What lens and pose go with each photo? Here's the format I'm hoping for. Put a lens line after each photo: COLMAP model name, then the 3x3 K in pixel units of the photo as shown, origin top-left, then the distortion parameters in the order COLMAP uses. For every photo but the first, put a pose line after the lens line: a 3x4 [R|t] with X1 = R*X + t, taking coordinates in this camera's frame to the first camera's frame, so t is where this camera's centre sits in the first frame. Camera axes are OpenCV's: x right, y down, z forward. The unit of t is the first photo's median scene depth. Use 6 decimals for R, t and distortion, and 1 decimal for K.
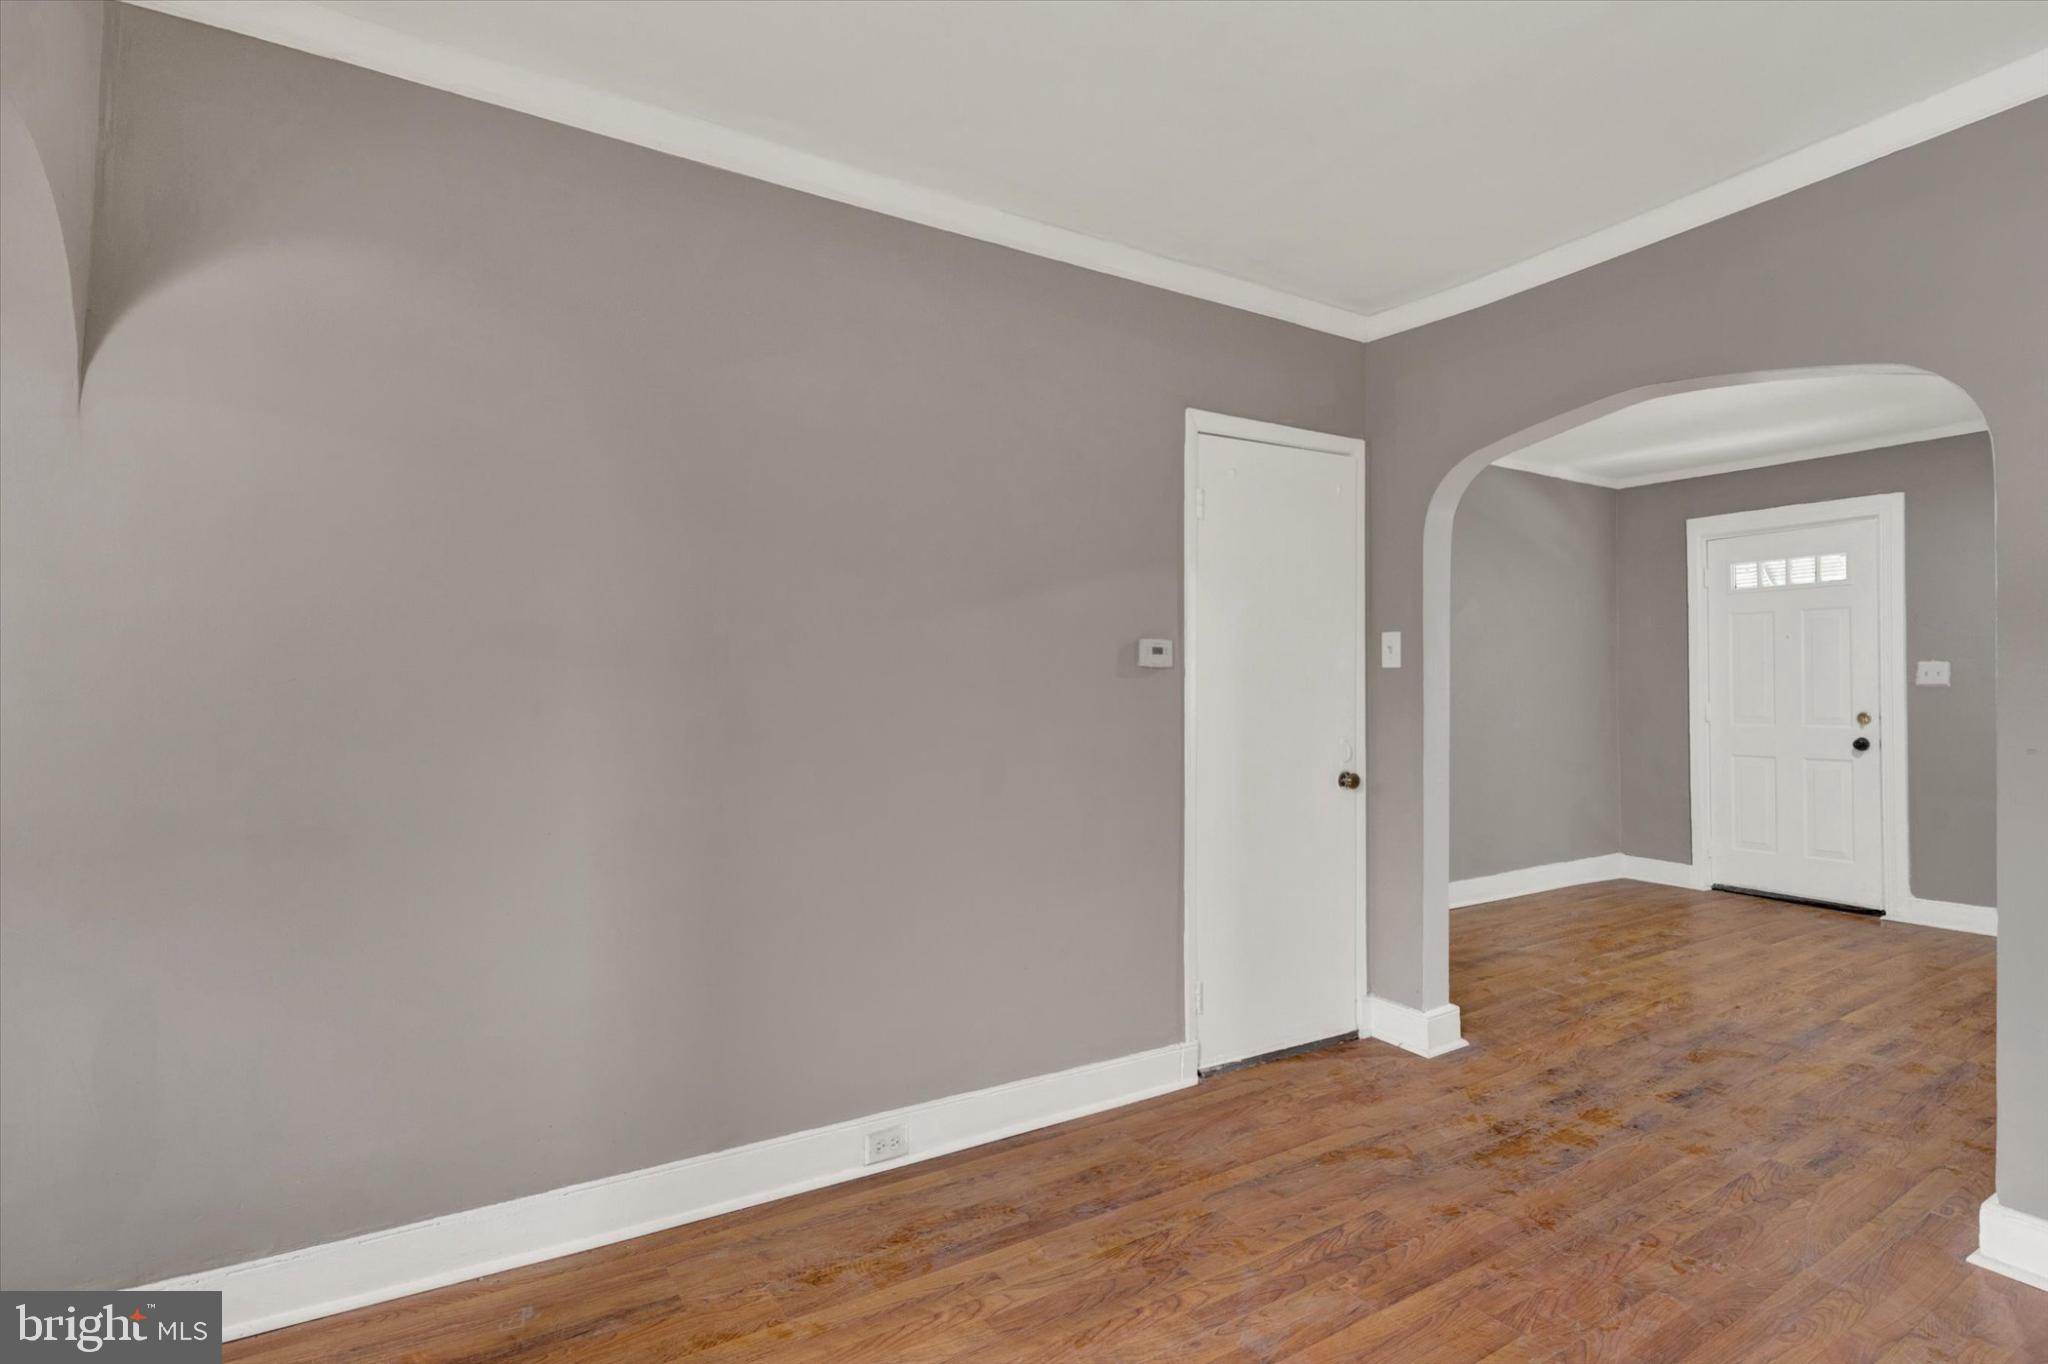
lens RADIAL K [[1007.2, 0, 1027.0], [0, 1007.2, 672.3], [0, 0, 1]] dist [0.000327, -0.000598]
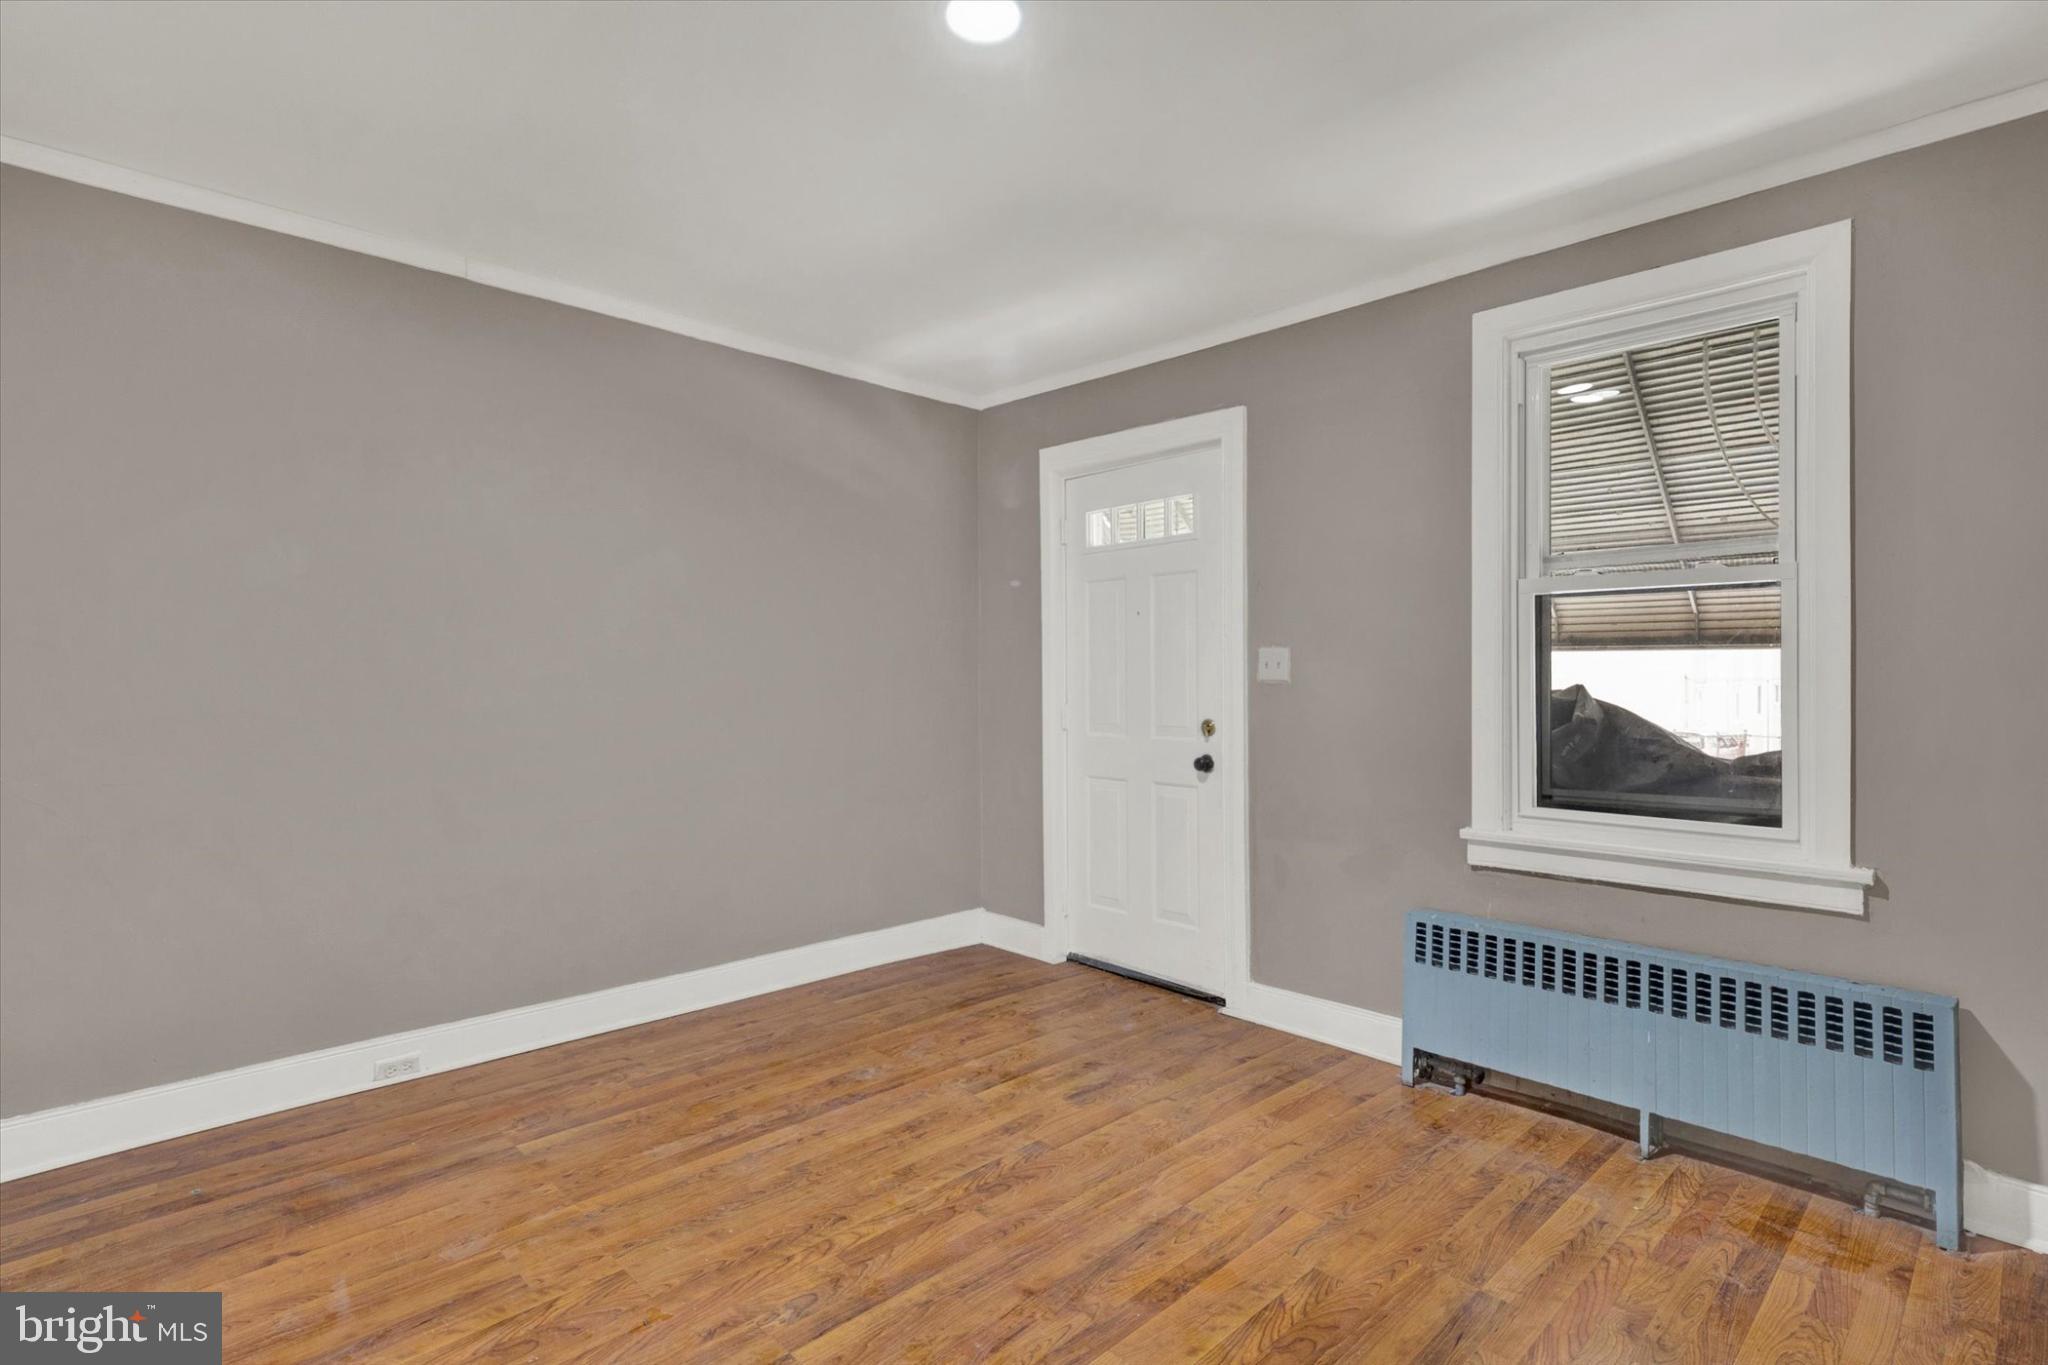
lens RADIAL K [[1007.2, 0, 1027.0], [0, 1007.2, 672.8], [0, 0, 1]] dist [0.000327, -0.000598]
pose [[0.977317, 0.004021, 0.211742, 0.543340], [-0.006159, 0.999936, 0.009438, 0.001445], [-0.211690, -0.010528, 0.977280, 0.326981]]
